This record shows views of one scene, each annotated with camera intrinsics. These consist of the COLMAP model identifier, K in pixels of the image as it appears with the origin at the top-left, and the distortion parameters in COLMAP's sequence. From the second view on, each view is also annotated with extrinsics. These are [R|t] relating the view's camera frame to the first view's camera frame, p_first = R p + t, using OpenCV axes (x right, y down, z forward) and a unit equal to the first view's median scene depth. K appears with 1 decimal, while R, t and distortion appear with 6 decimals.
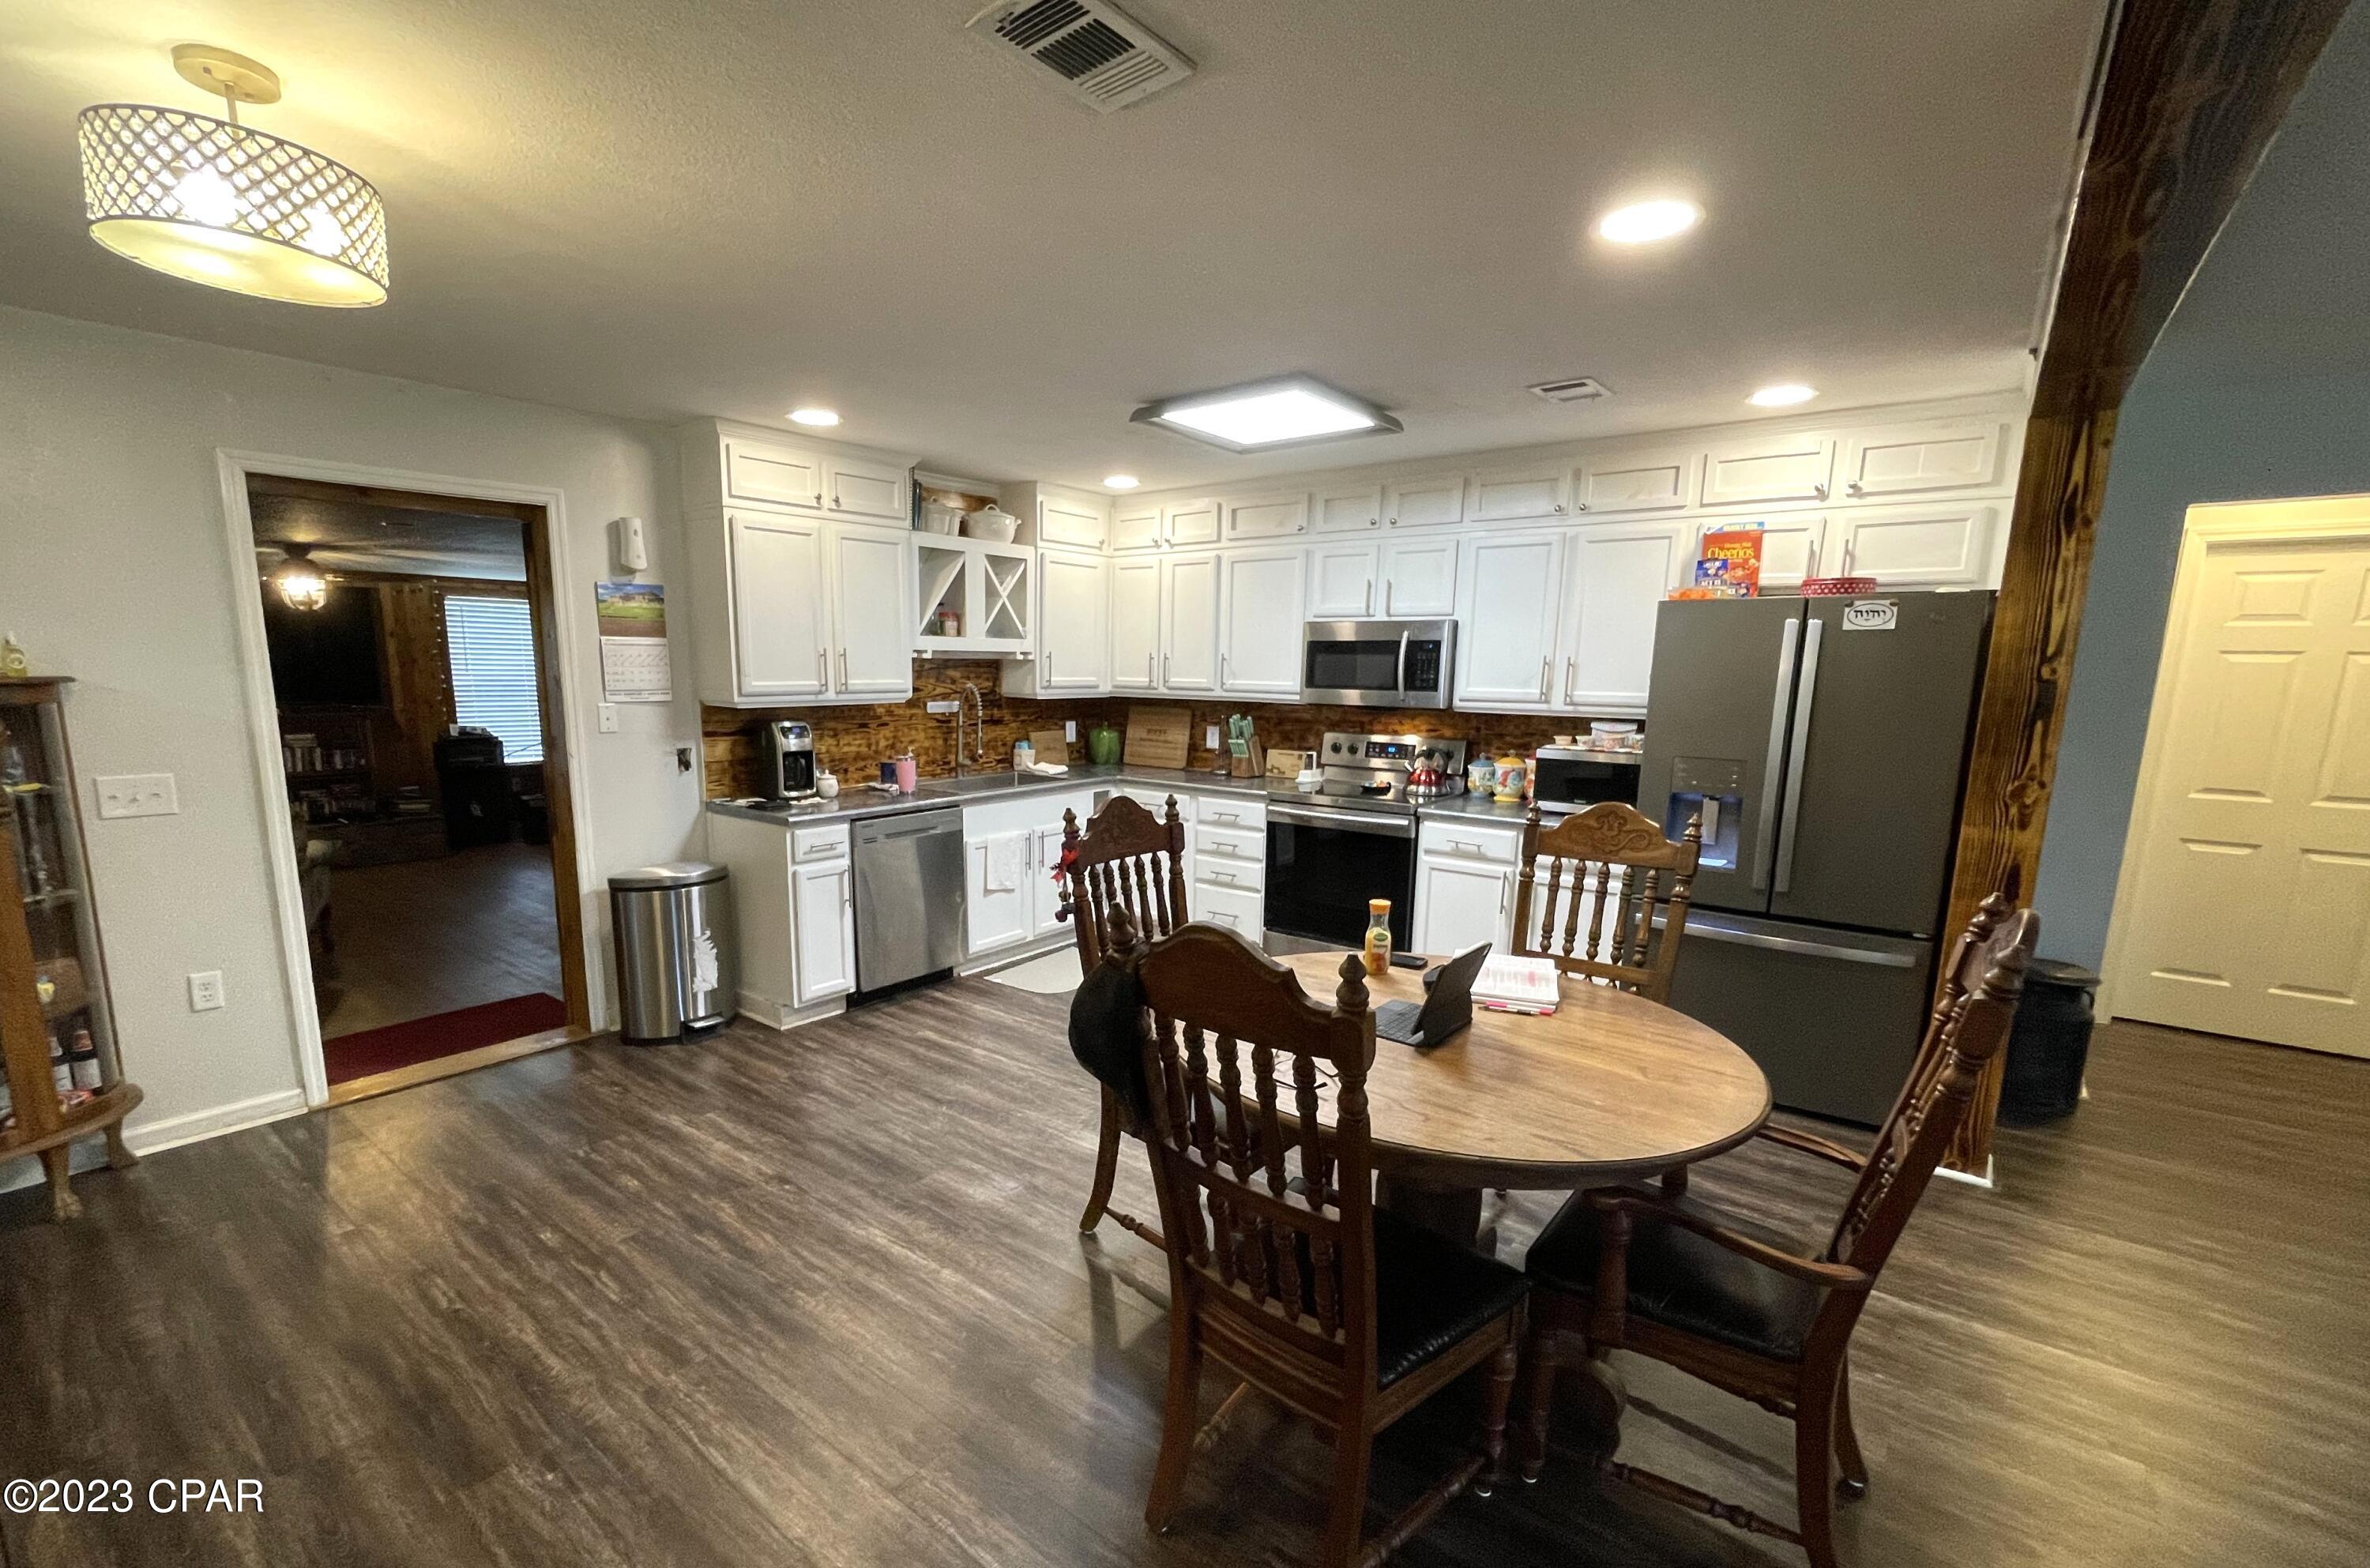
lens RADIAL K [[1017.5, 0, 1113.1], [0, 1017.5, 848.1], [0, 0, 1]] dist [-0.003645, -0.000504]
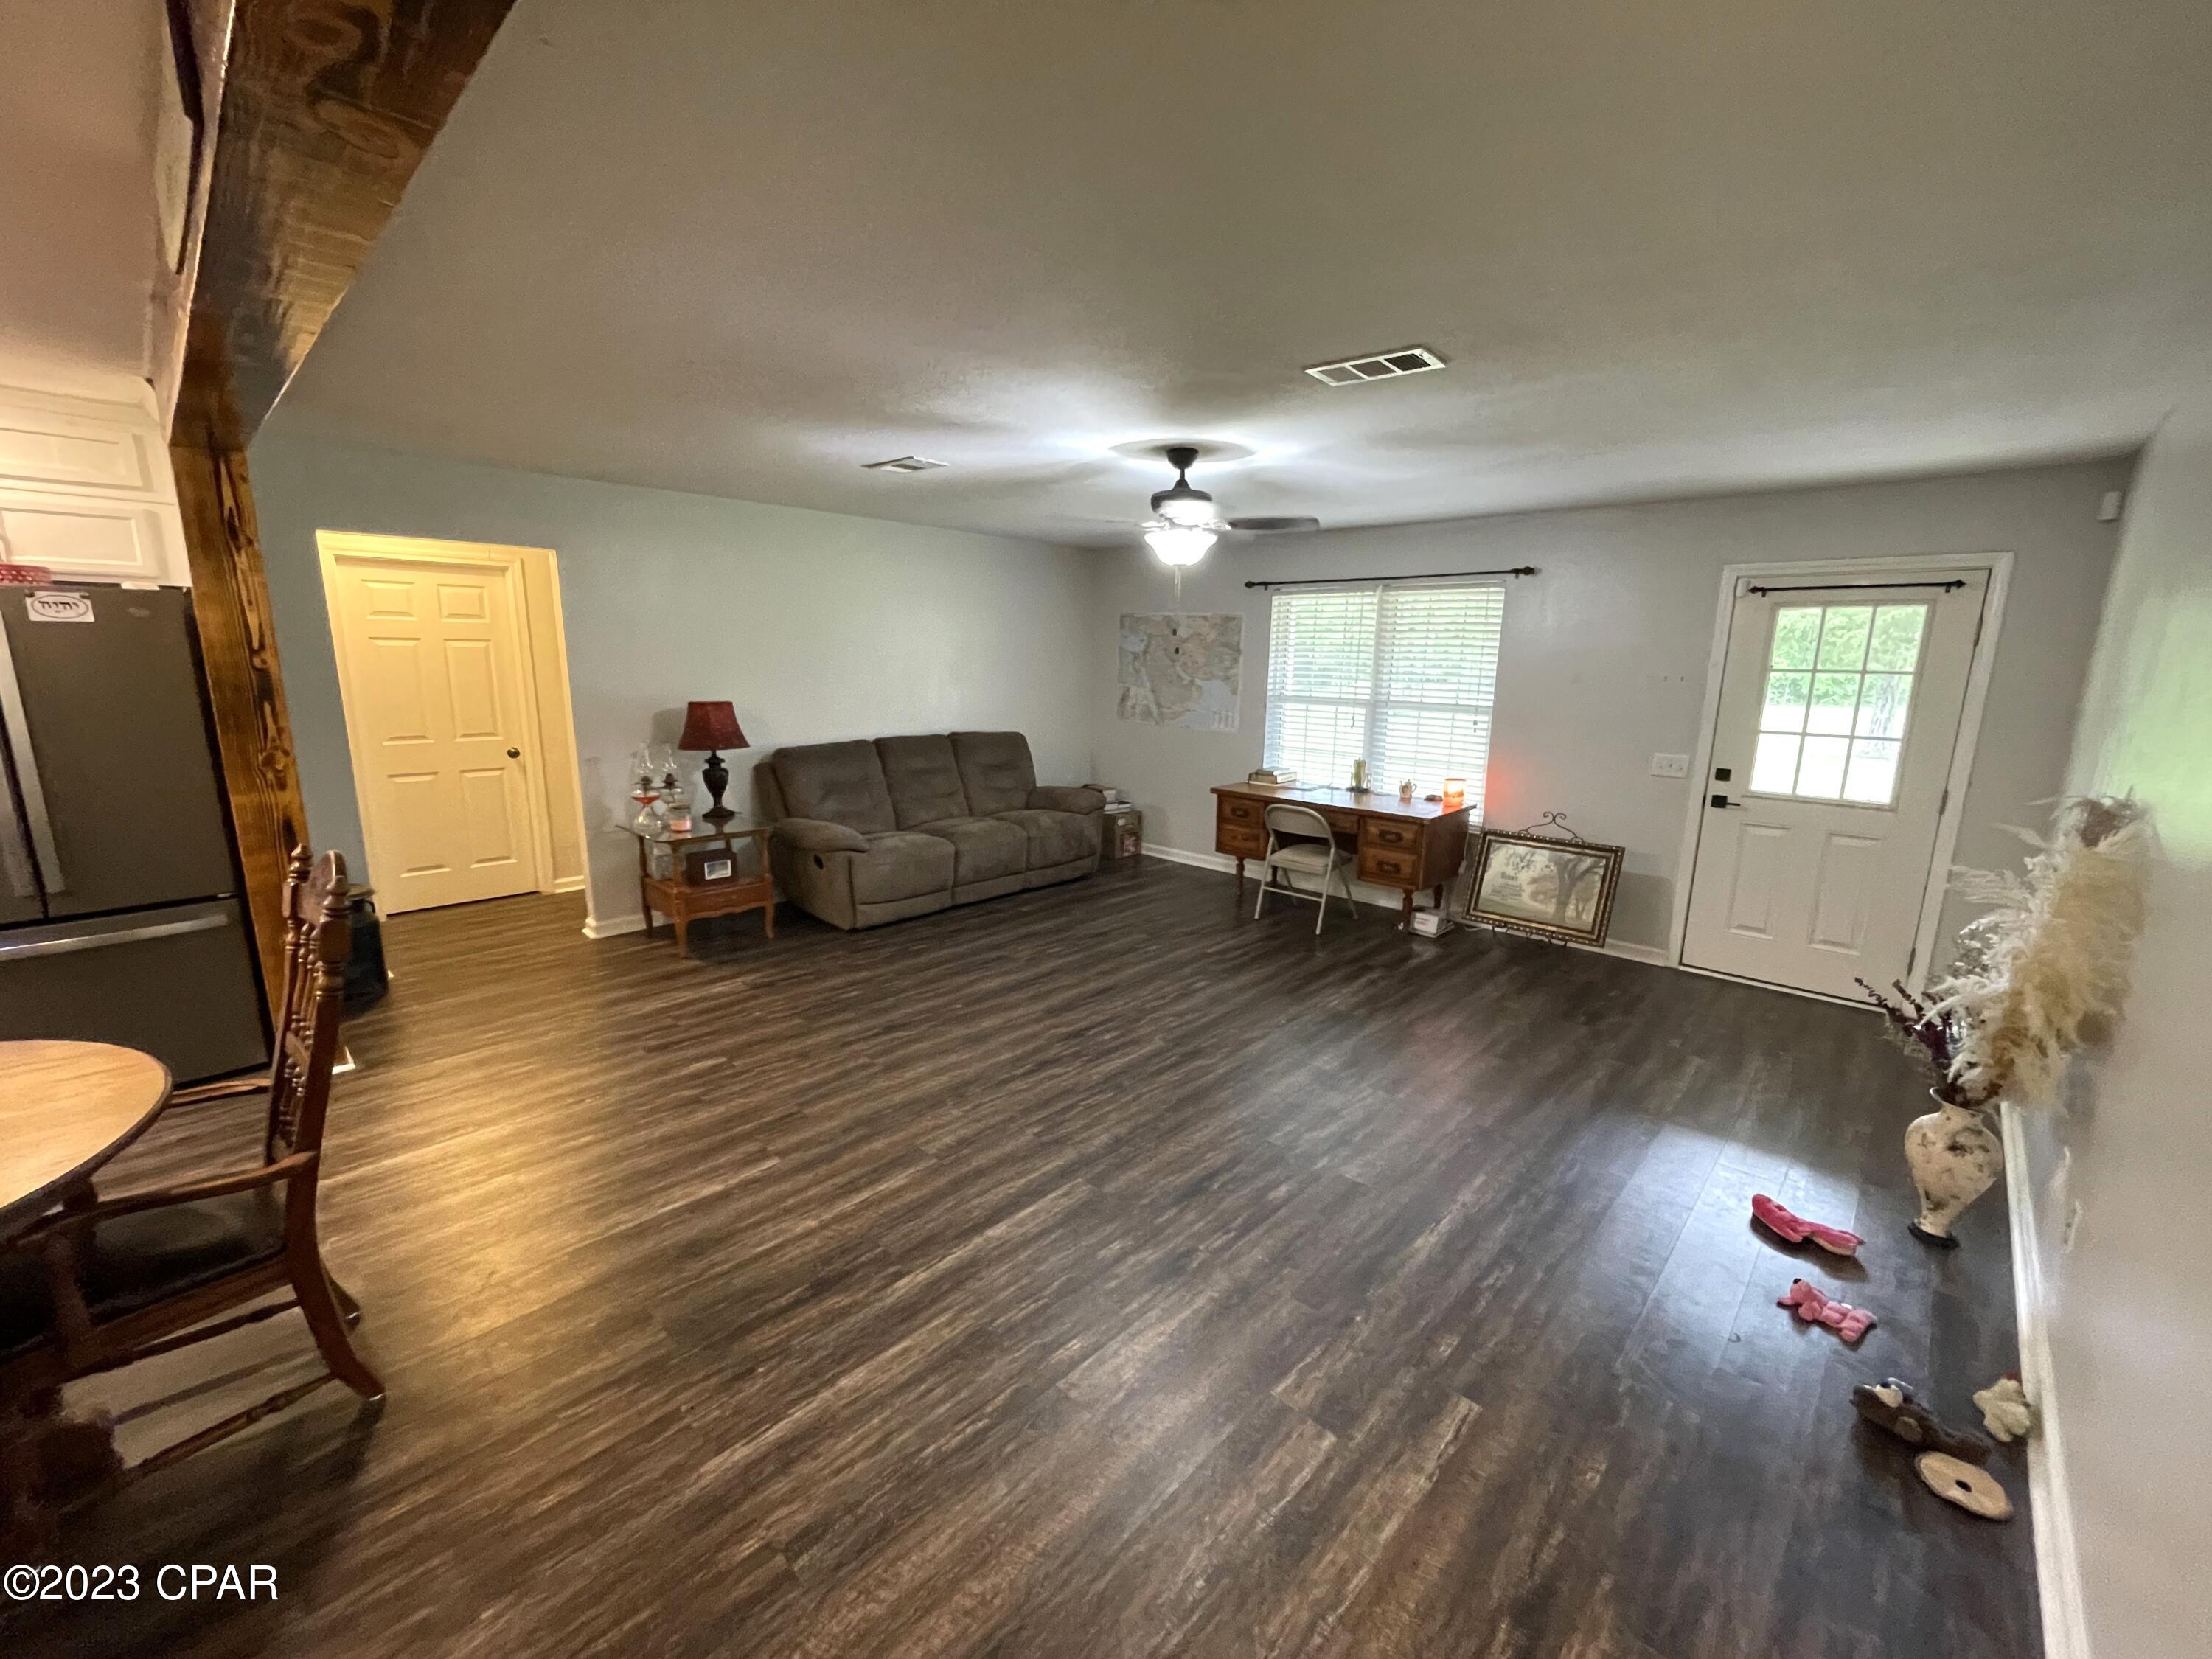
lens RADIAL K [[894.2, 0, 1102.6], [0, 894.2, 831.6], [0, 0, 1]] dist [-0.000400, -0.000083]
pose [[0.065919, -0.207314, 0.976051, -0.075017], [0.167907, 0.966535, 0.193953, -0.008633], [-0.983596, 0.151100, 0.098522, -0.055828]]
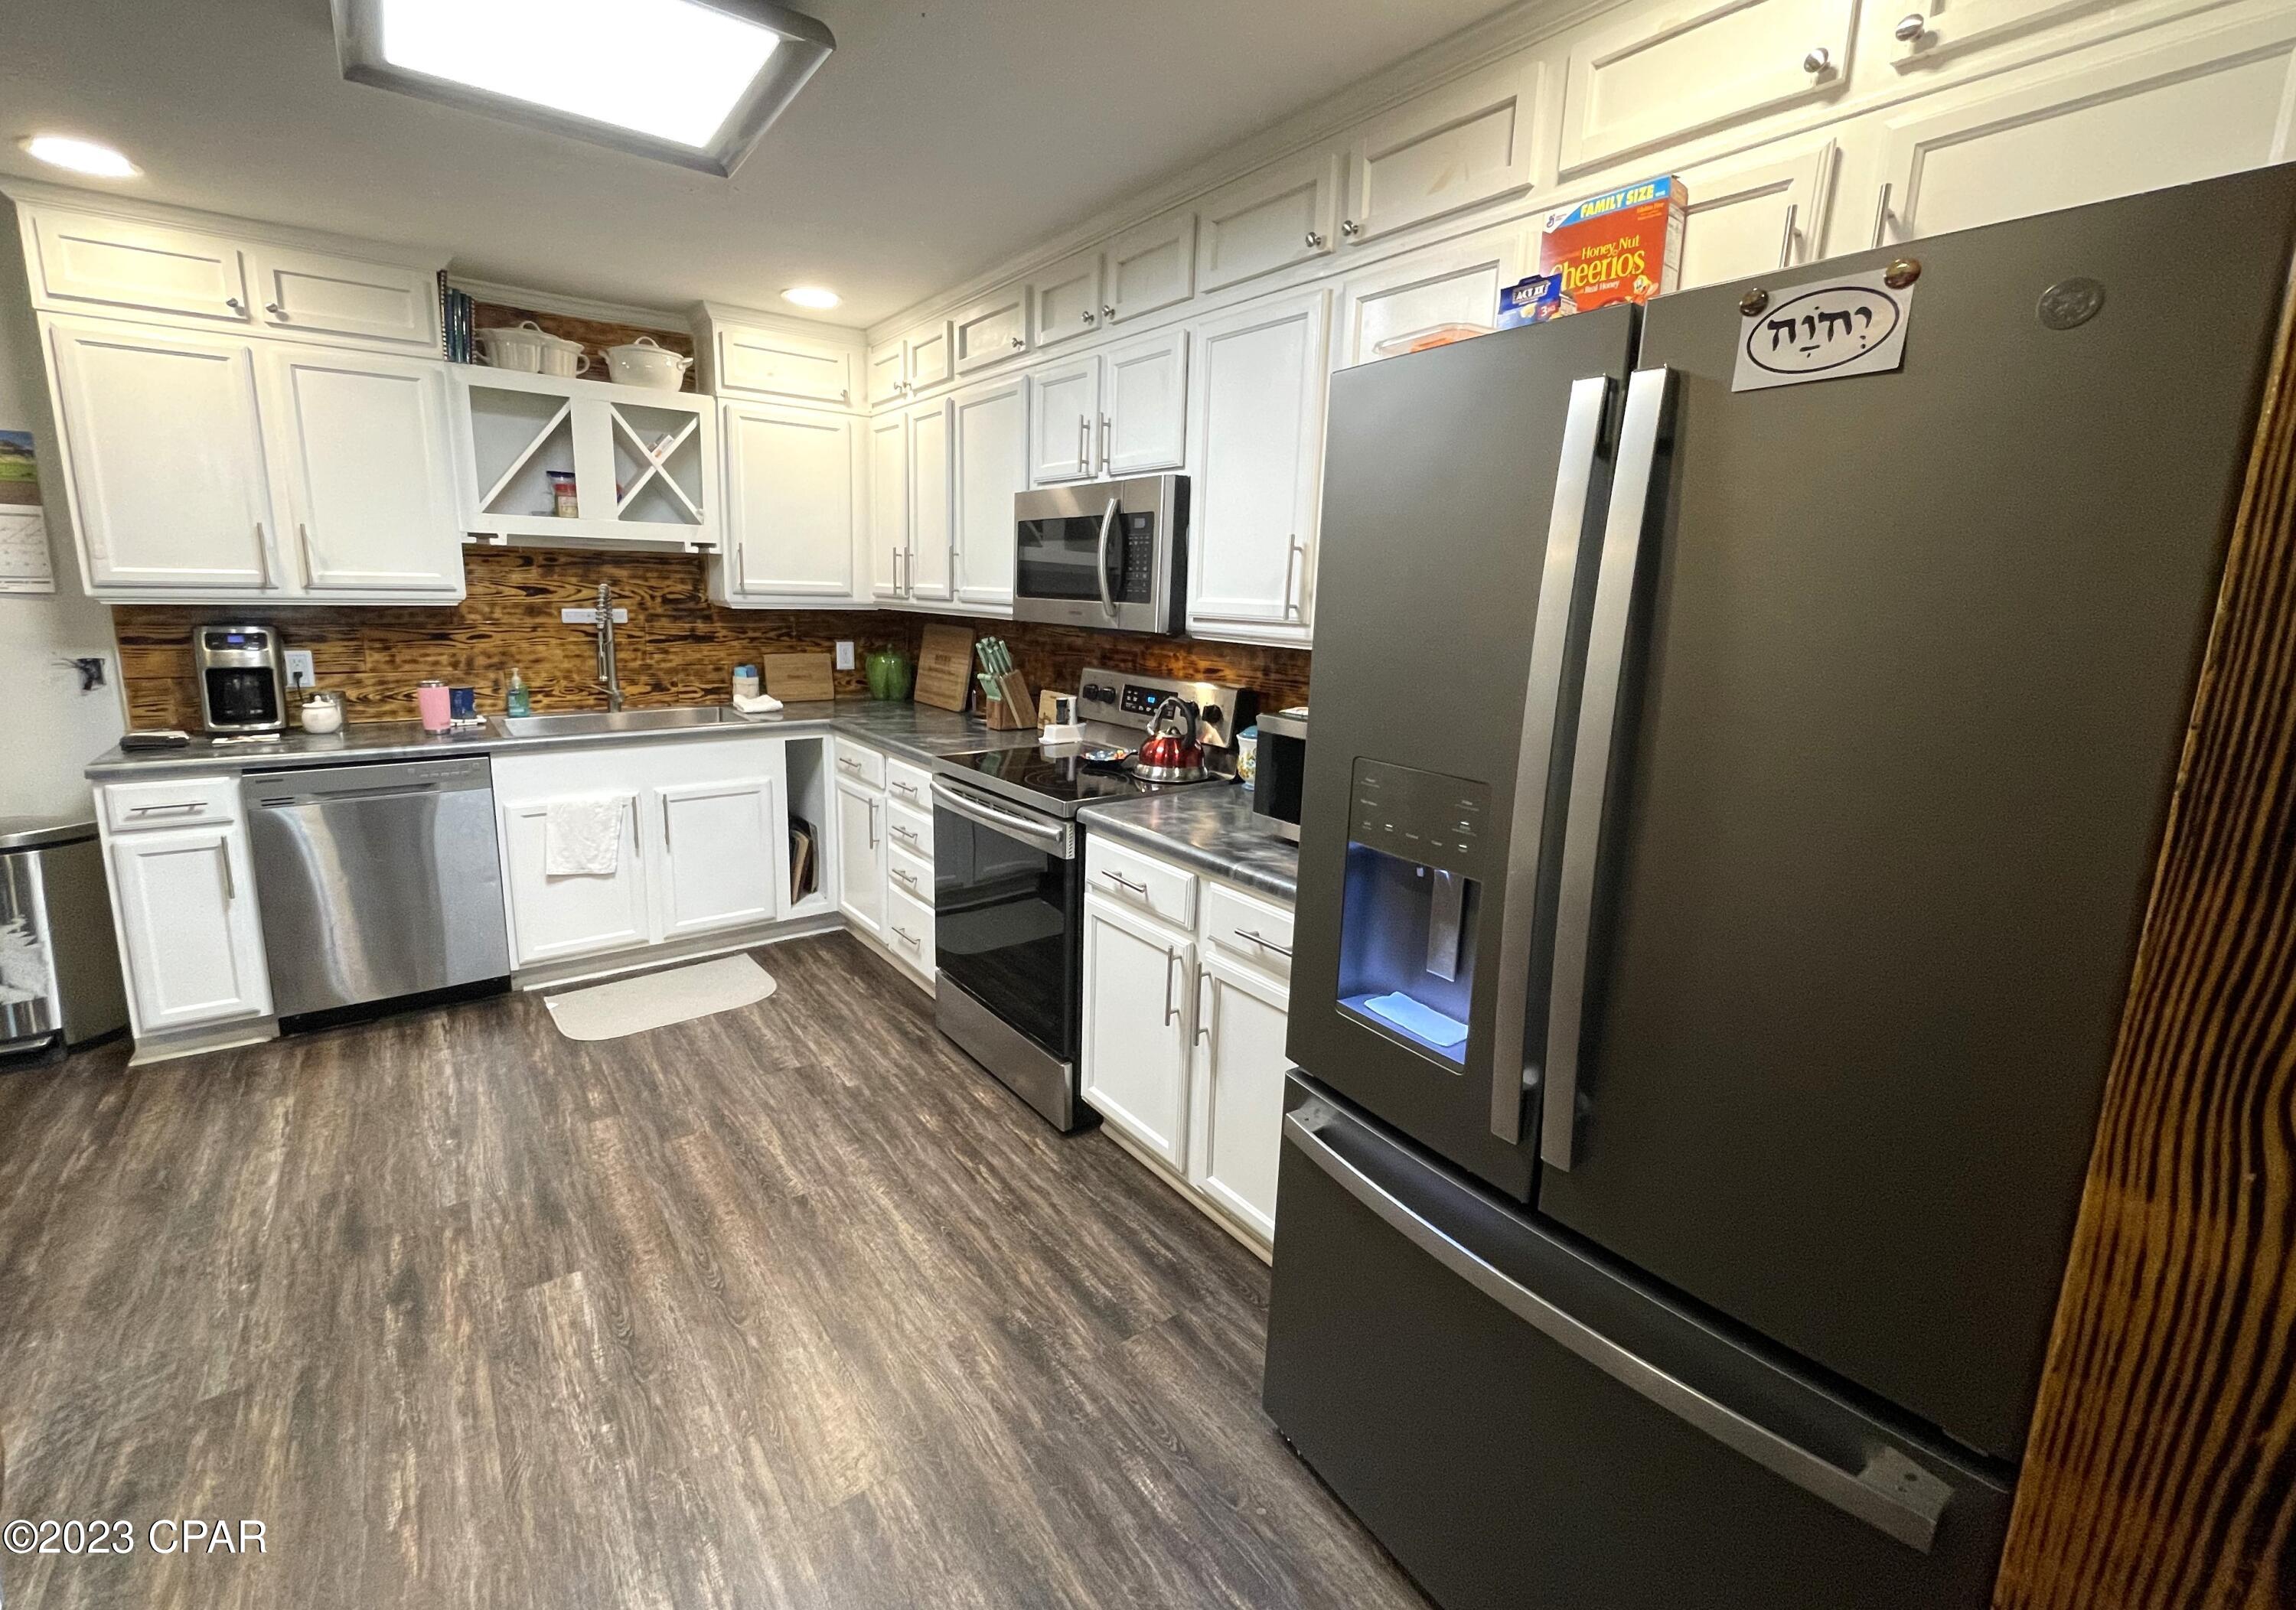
lens RADIAL K [[961.1, 0, 1111.0], [0, 961.1, 762.8], [0, 0, 1]] dist [-0.004247, -0.000438]
pose [[0.968625, 0.060000, -0.241175, 0.469760], [-0.061044, 0.998130, 0.003147, -0.071380], [0.240913, 0.011674, 0.970476, 0.517288]]
